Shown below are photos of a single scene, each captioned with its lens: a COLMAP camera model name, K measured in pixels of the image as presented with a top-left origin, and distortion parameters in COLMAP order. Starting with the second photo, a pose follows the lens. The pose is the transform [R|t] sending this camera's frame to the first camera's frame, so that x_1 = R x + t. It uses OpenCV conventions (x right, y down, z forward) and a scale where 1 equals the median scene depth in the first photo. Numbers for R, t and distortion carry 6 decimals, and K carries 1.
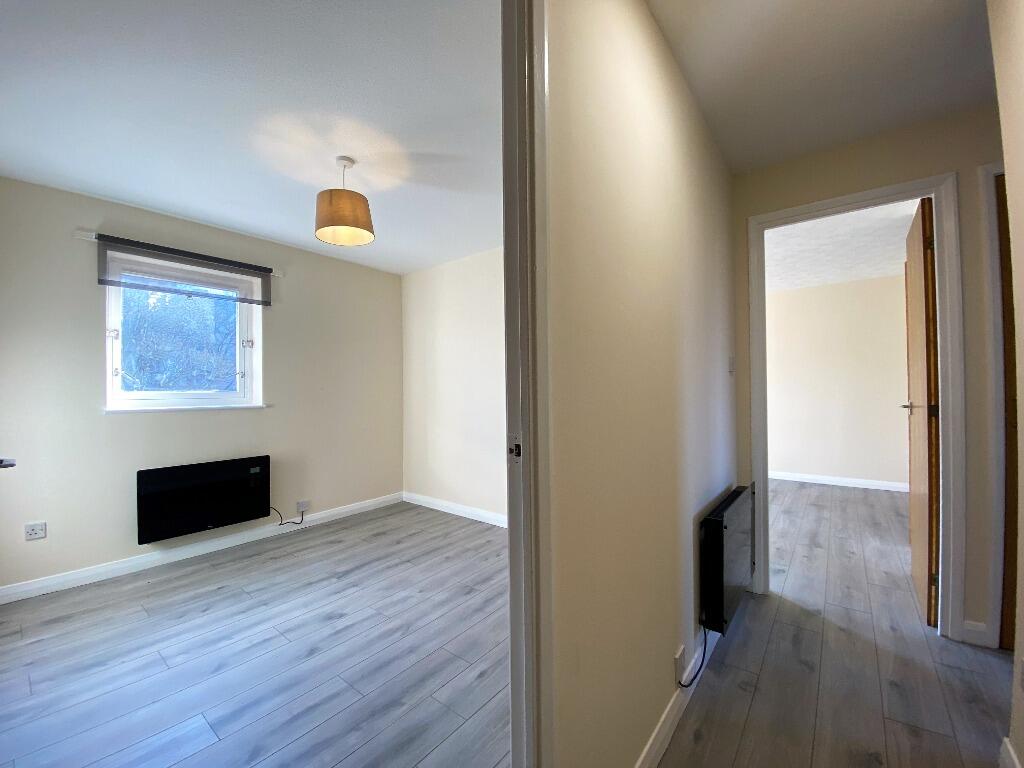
lens RADIAL K [[415.7, 0, 503.0], [0, 415.7, 383.1], [0, 0, 1]] dist [0.000447, -0.011024]
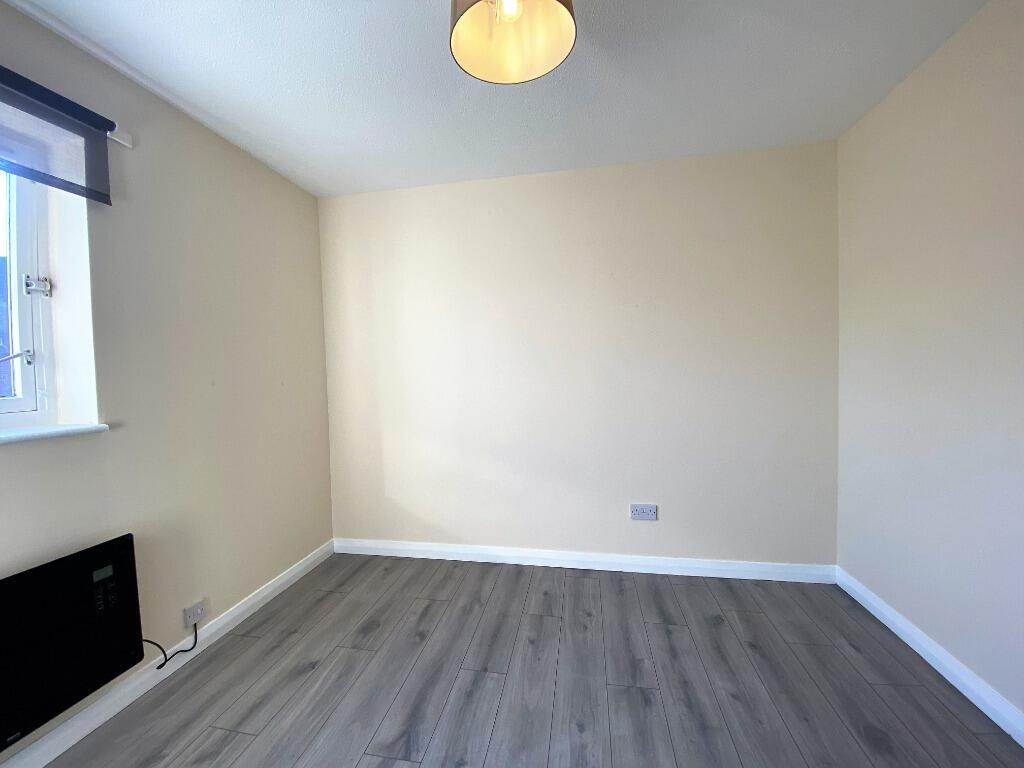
lens RADIAL K [[426.5, 0, 512.0], [0, 426.5, 384.0], [0, 0, 1]] dist [-0.000676, -0.015946]
pose [[0.877640, -0.029146, 0.478434, -0.423471], [0.007119, 0.998832, 0.047790, -0.009694], [-0.479268, -0.038536, 0.876822, 0.412205]]
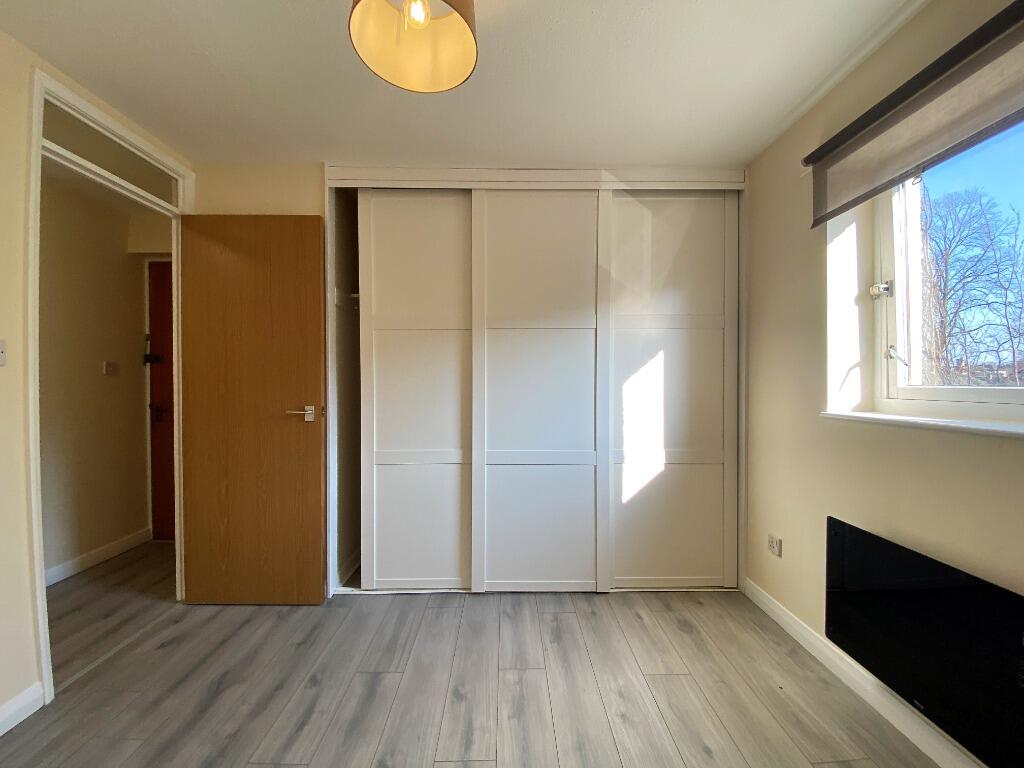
lens RADIAL K [[415.7, 0, 503.0], [0, 415.7, 383.1], [0, 0, 1]] dist [0.000447, -0.011024]
pose [[-0.770836, 0.018960, -0.636751, -0.113515], [0.017689, 0.999809, 0.008357, 0.004281], [0.636788, -0.004822, -0.771024, 0.979984]]
